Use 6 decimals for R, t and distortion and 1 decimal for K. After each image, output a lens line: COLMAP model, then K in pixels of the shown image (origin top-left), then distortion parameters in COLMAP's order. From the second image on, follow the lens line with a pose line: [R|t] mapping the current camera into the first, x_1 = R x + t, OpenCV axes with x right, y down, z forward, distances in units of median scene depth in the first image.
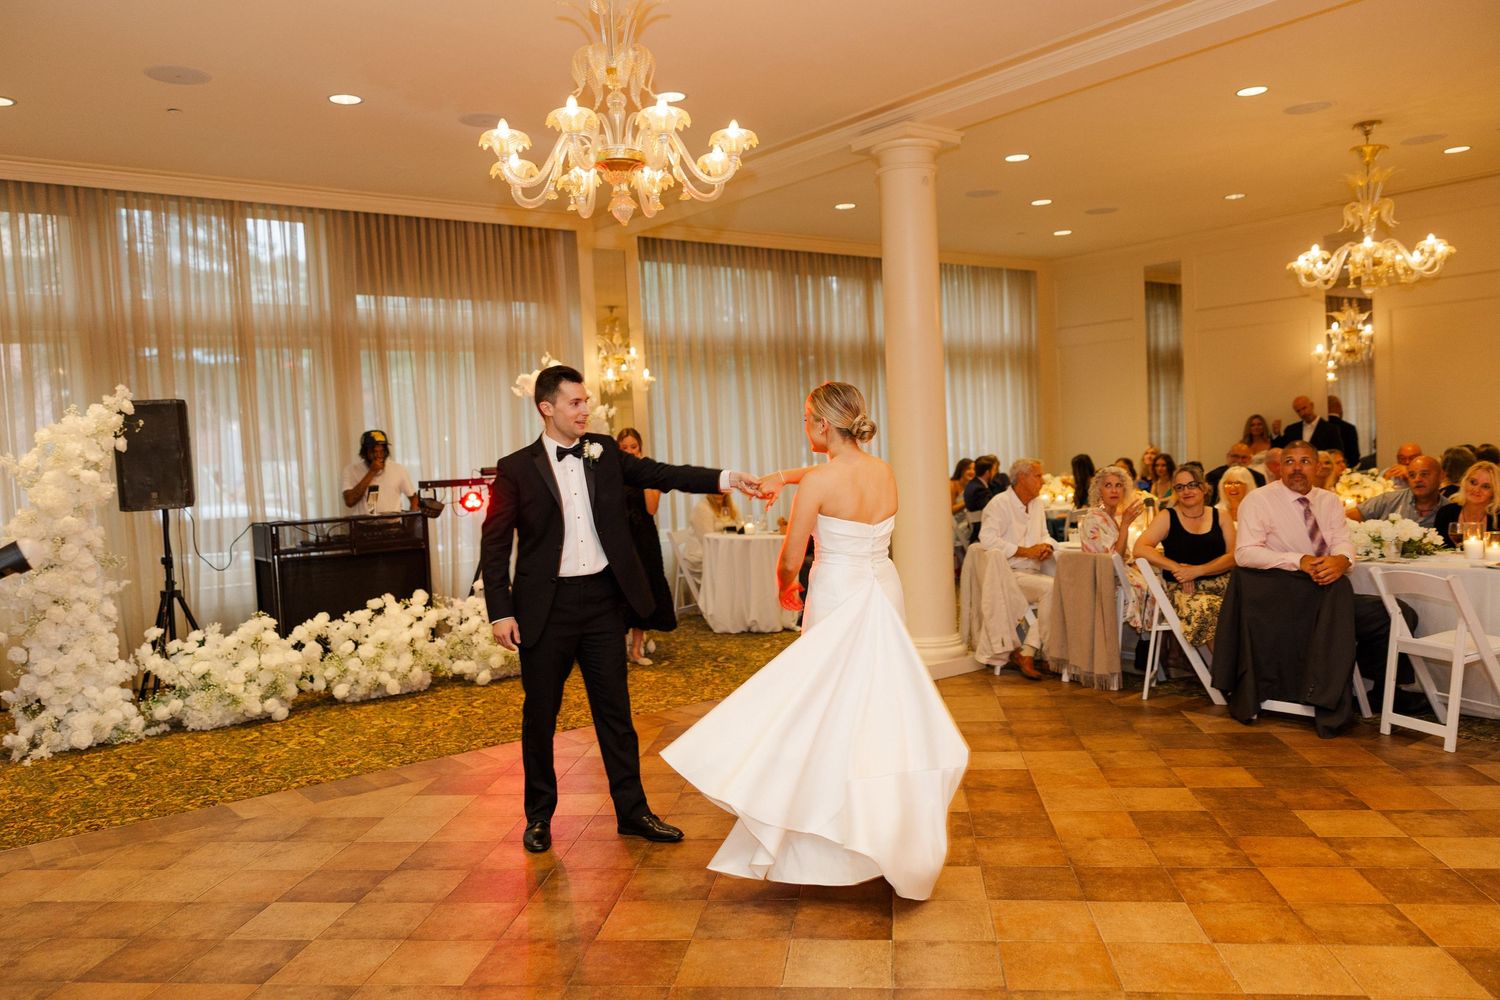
lens RADIAL K [[1165.3, 0, 750.0], [0, 1165.3, 500.0], [0, 0, 1]] dist [0.006887, -0.000995]
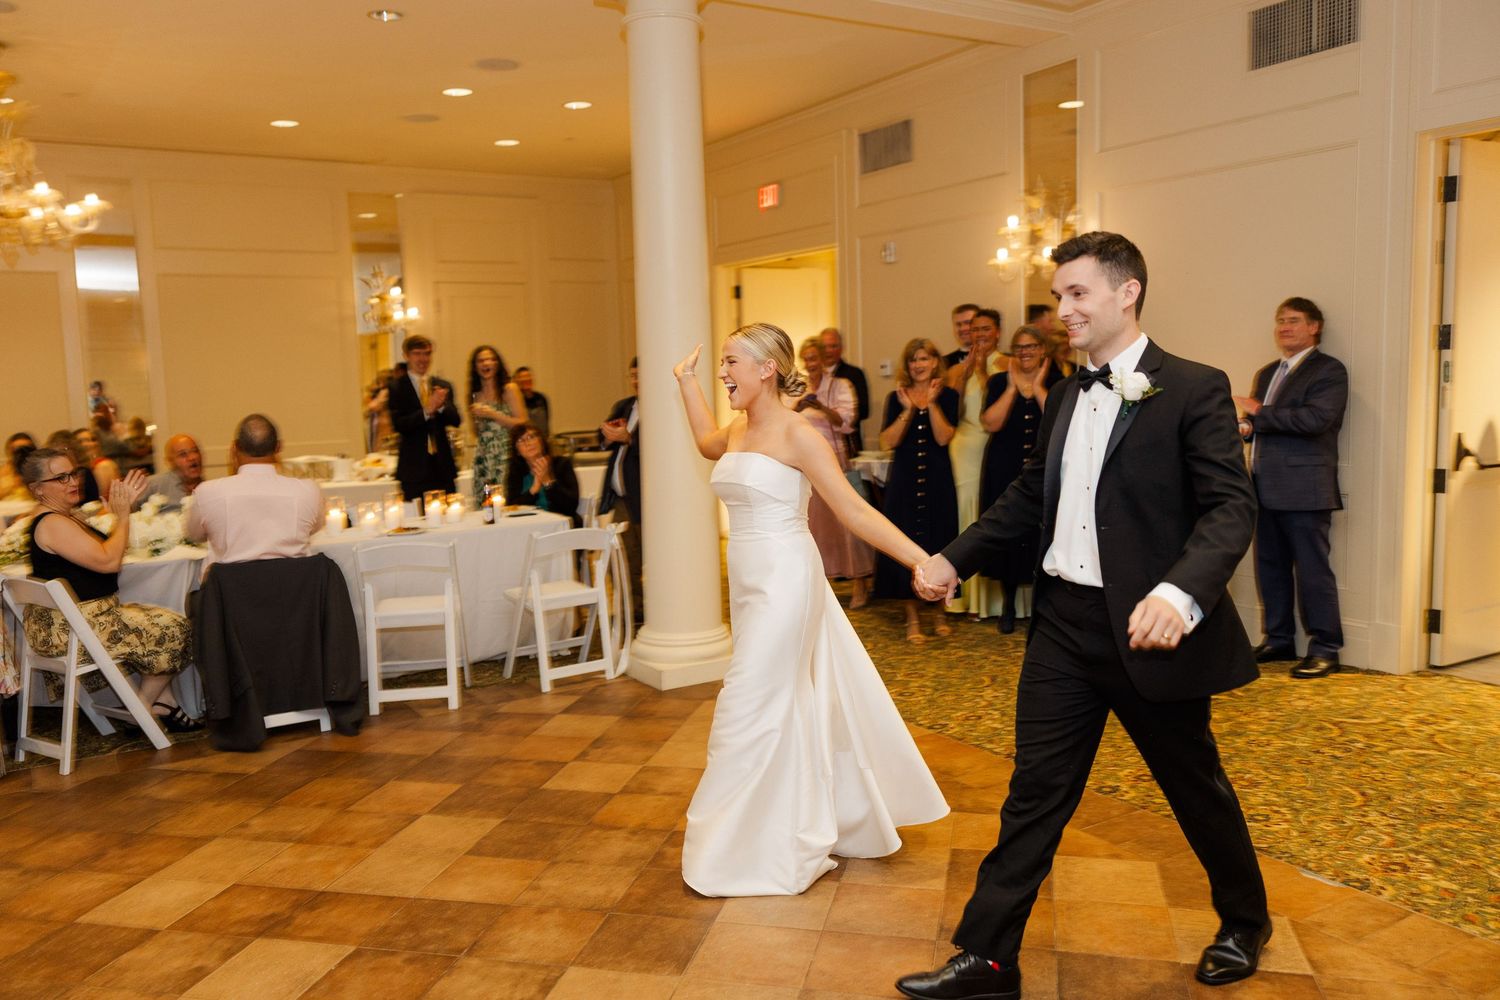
lens RADIAL K [[1165.3, 0, 750.0], [0, 1165.3, 500.0], [0, 0, 1]] dist [0.006887, -0.000995]
pose [[0.120979, -0.072294, 0.990019, -0.403490], [0.067571, 0.995631, 0.064446, -0.022755], [-0.990353, 0.059100, 0.125336, 0.597063]]
